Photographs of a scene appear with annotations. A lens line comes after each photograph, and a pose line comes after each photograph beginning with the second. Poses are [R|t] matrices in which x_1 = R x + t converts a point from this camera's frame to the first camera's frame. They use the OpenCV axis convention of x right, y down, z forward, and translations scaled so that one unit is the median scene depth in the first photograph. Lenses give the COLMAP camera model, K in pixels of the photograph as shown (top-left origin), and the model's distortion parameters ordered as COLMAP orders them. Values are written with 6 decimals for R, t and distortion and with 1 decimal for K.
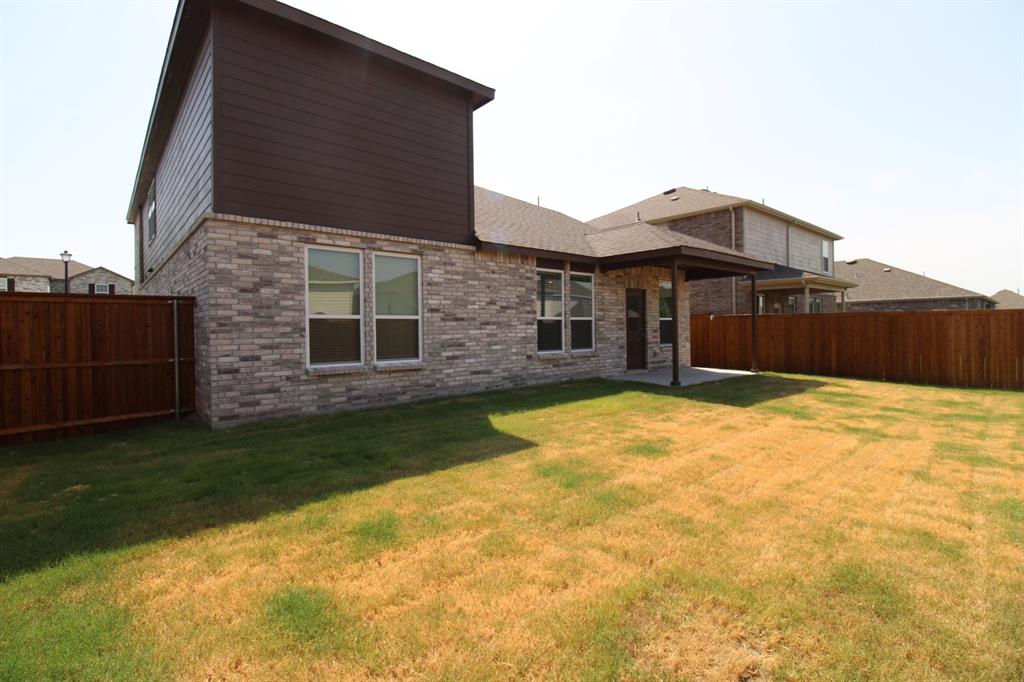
lens RADIAL K [[475.8, 0, 510.8], [0, 475.8, 330.8], [0, 0, 1]] dist [-0.009206, -0.000463]
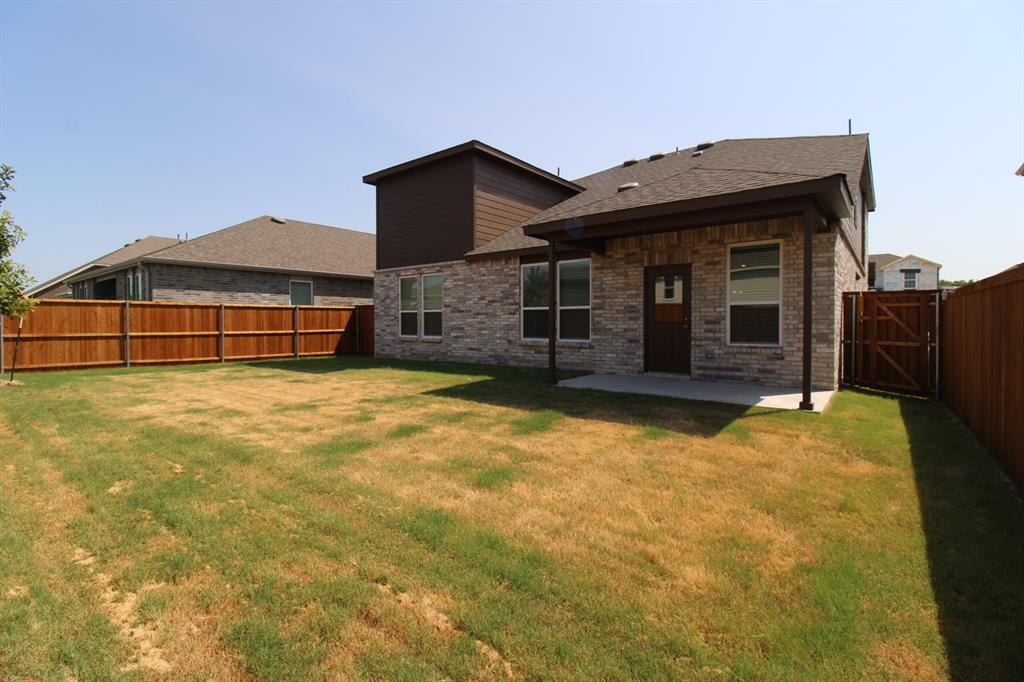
lens RADIAL K [[475.8, 0, 510.8], [0, 475.8, 330.8], [0, 0, 1]] dist [-0.009206, -0.000463]
pose [[0.174080, 0.033733, -0.984154, 1.250075], [-0.001188, 0.999420, 0.034046, -0.013188], [0.984731, -0.004757, 0.174019, 0.818820]]
